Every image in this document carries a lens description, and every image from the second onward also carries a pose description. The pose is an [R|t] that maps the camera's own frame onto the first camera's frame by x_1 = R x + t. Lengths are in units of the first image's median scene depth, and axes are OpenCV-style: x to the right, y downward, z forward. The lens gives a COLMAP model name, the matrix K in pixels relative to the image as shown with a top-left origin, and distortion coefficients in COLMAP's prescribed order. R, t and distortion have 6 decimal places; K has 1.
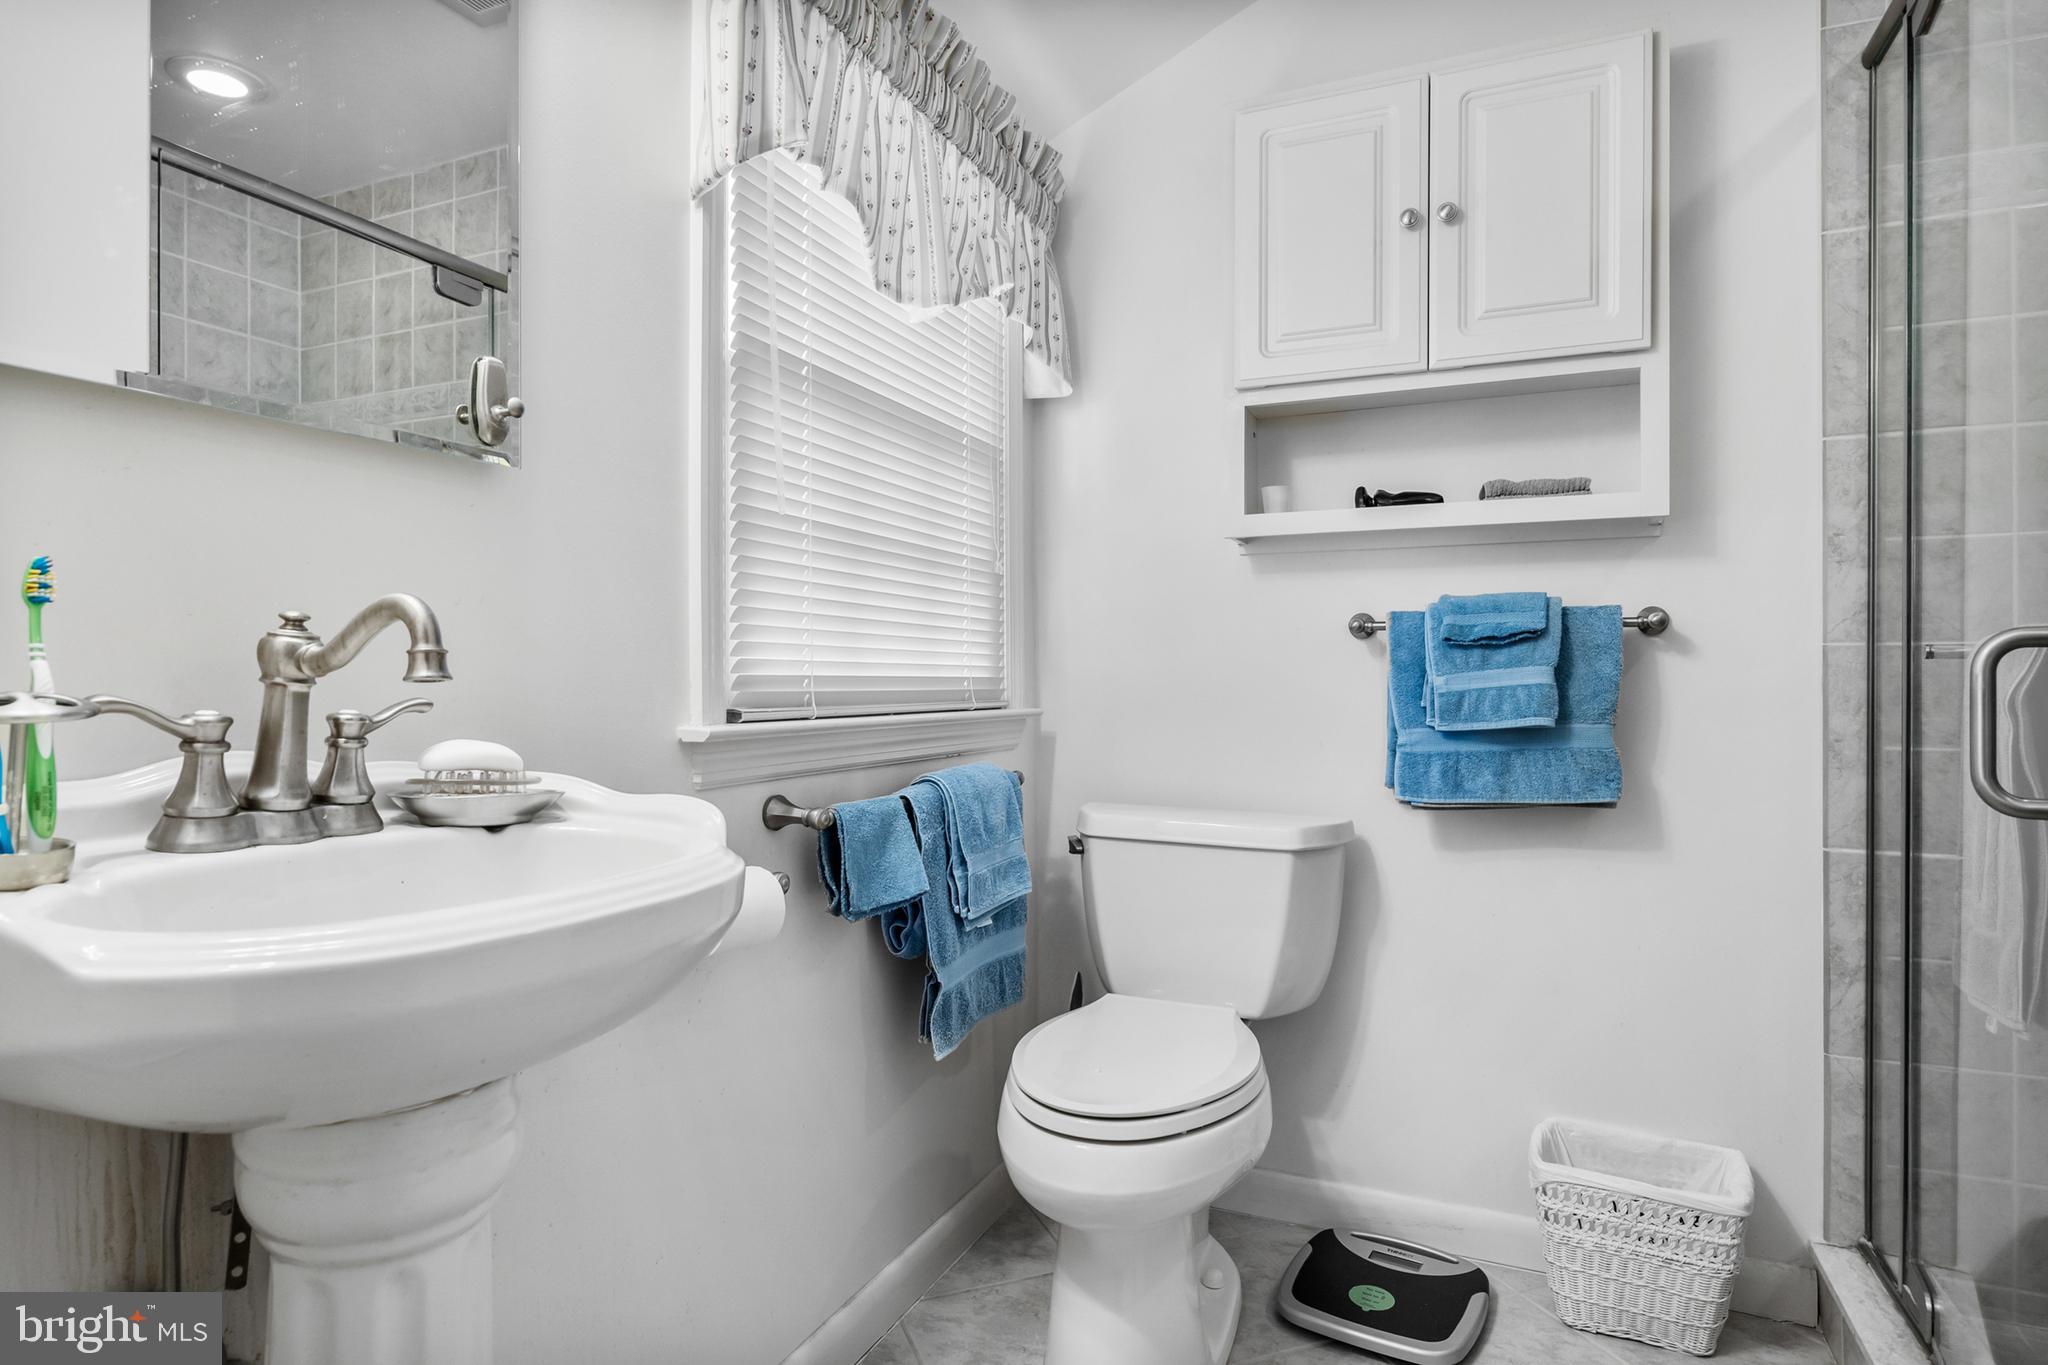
lens RADIAL K [[1079.6, 0, 1025.1], [0, 1079.6, 682.4], [0, 0, 1]] dist [-0.001868, -0.002022]
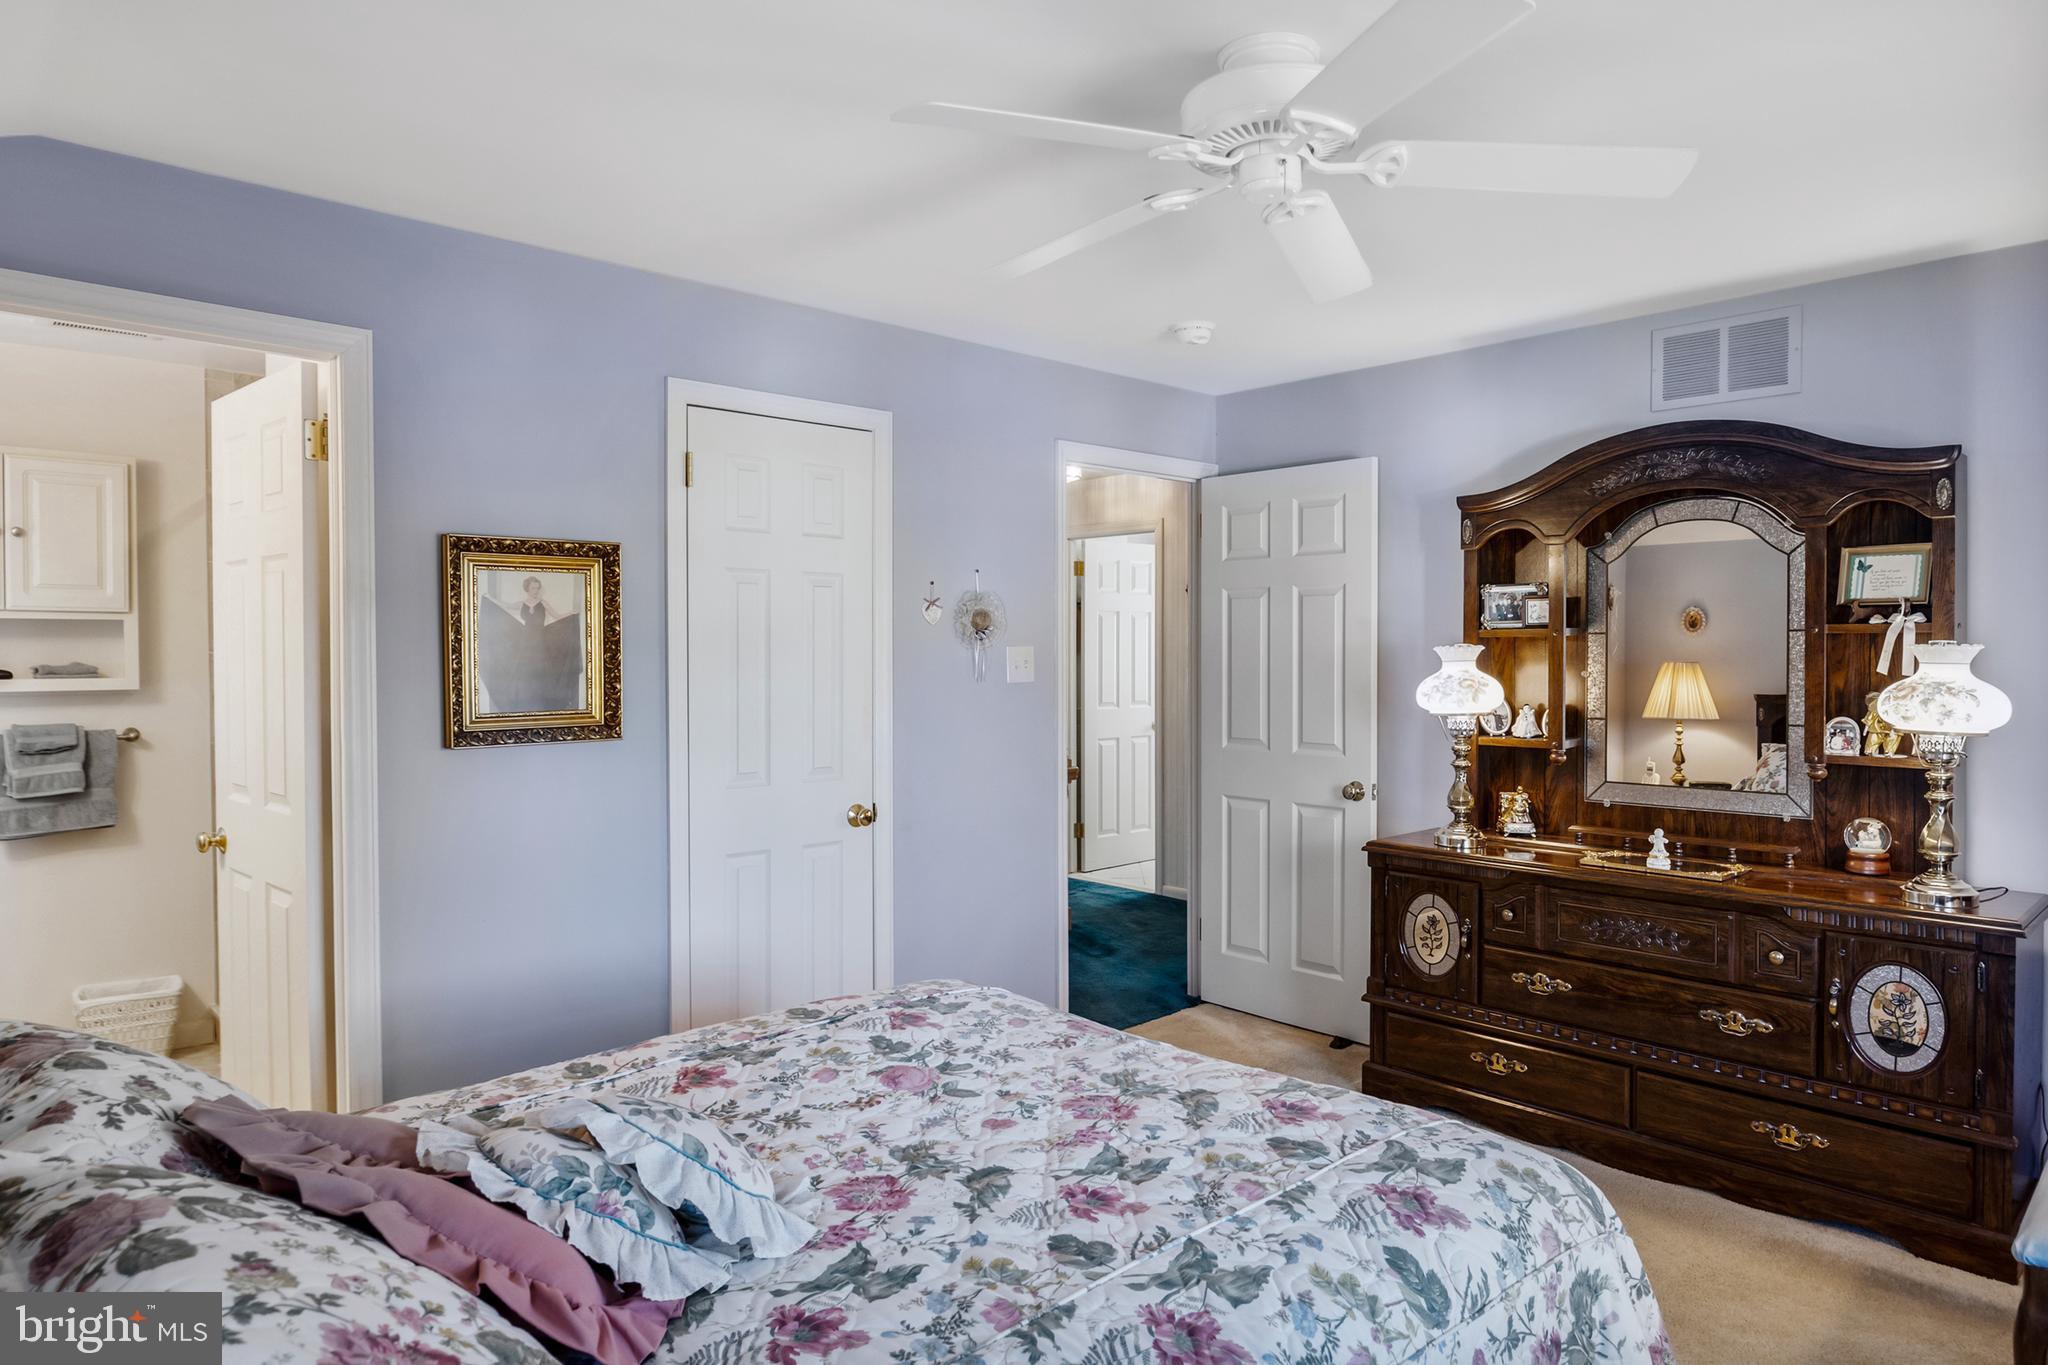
lens RADIAL K [[1280.8, 0, 1033.4], [0, 1280.8, 675.7], [0, 0, 1]] dist [0.001903, 0.000702]
pose [[0.394936, -0.025761, 0.918347, -1.043888], [-0.002953, 0.999566, 0.029309, -0.258638], [-0.918704, -0.014287, 0.394688, -1.643861]]
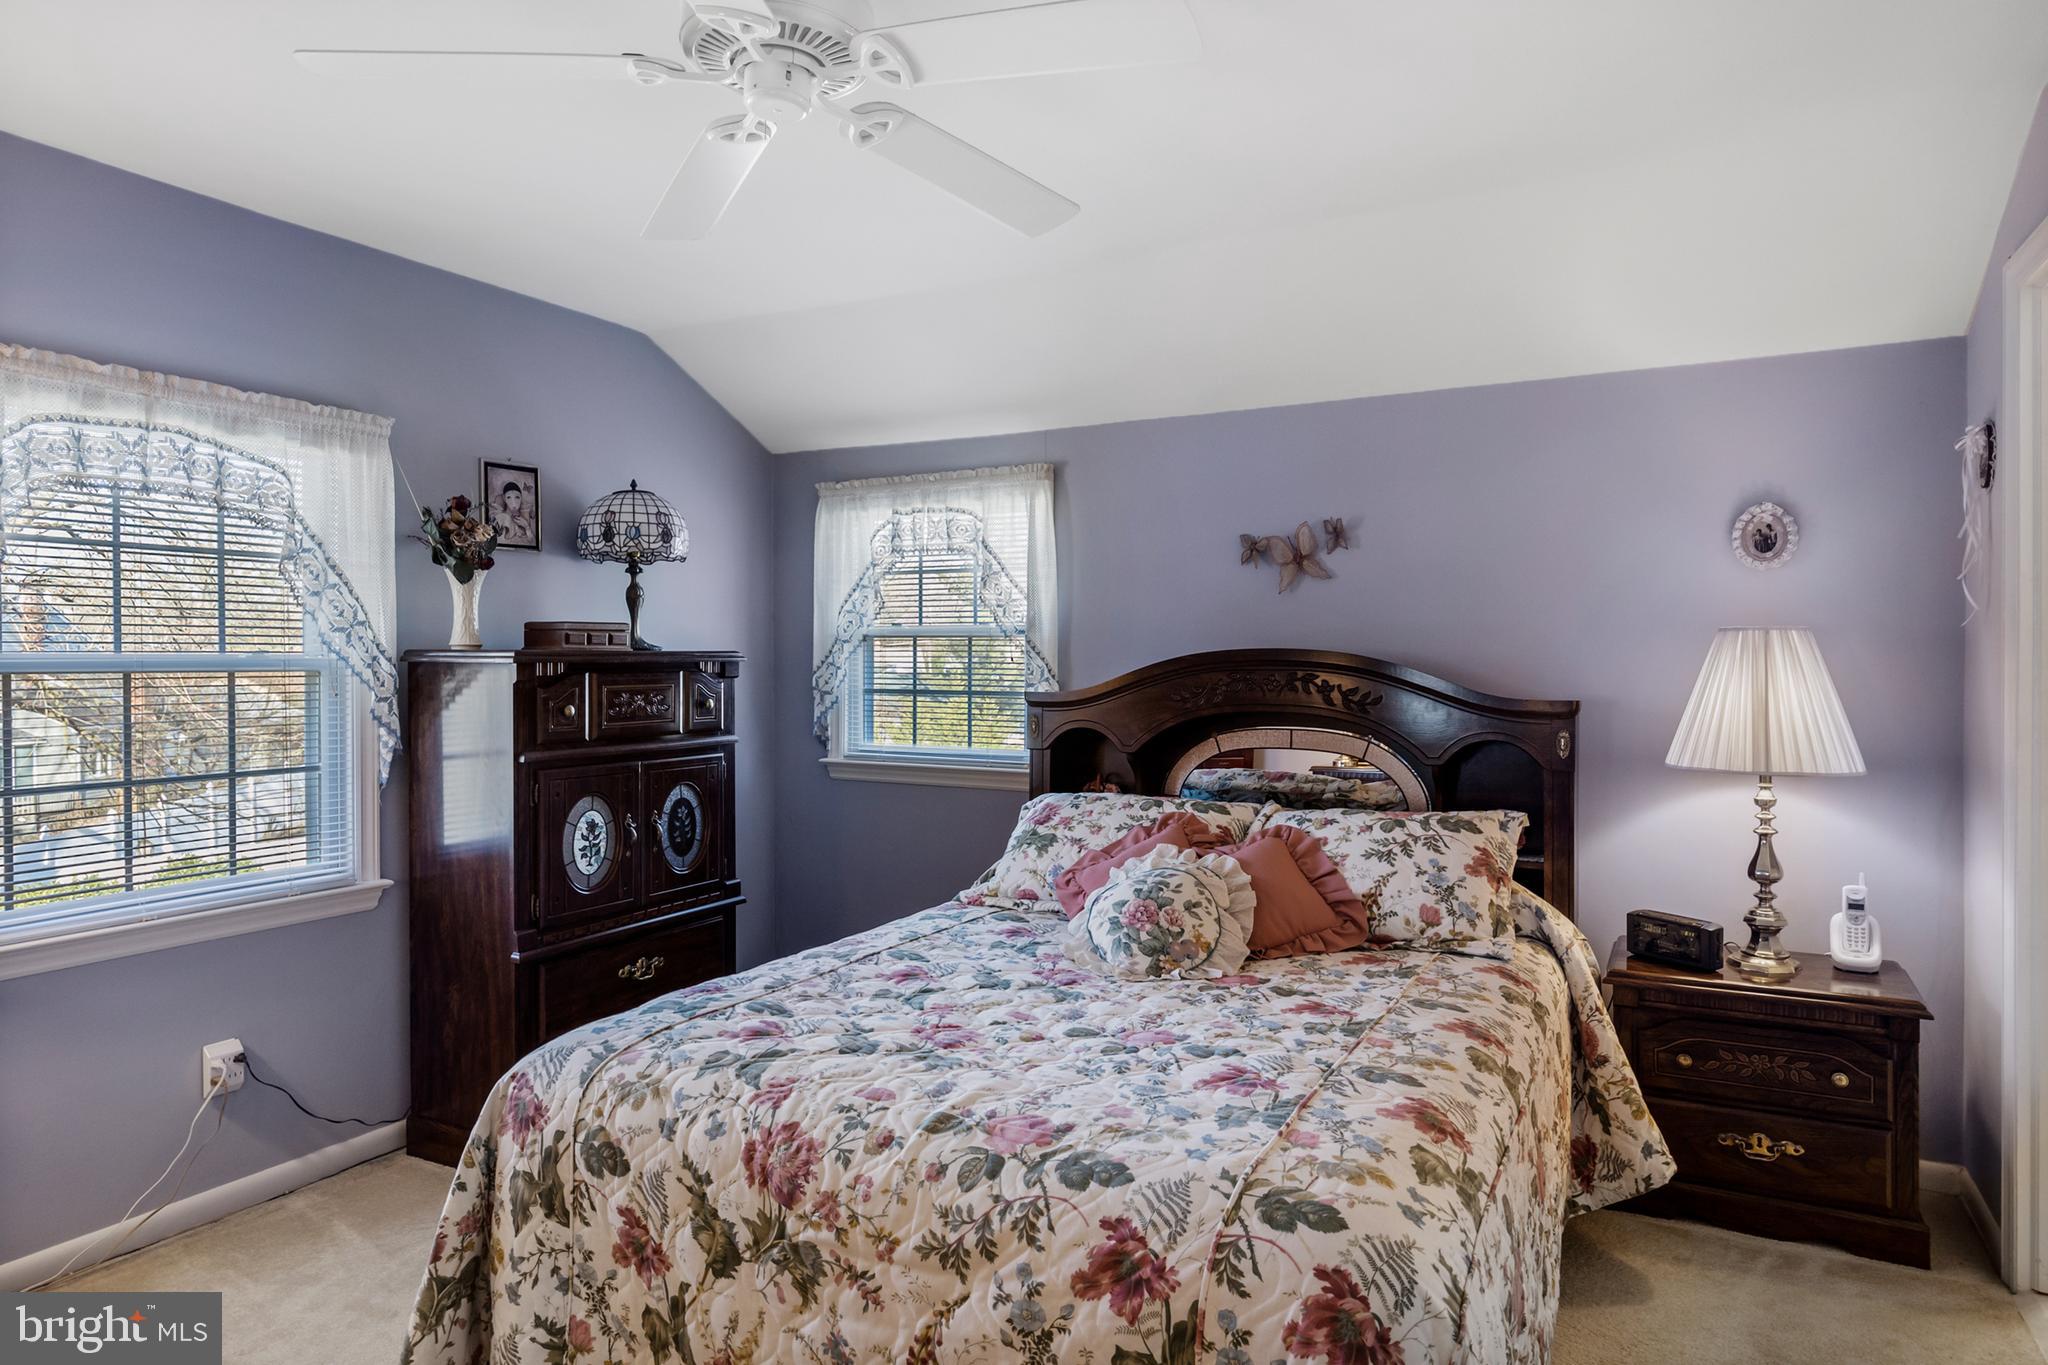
lens RADIAL K [[1163.6, 0, 1015.5], [0, 1163.6, 660.8], [0, 0, 1]] dist [-0.010970, -0.003652]
pose [[-0.082071, -0.000848, -0.996626, 1.324384], [0.006061, 0.999981, -0.001350, -0.186502], [0.996608, -0.006151, -0.082064, -1.036560]]
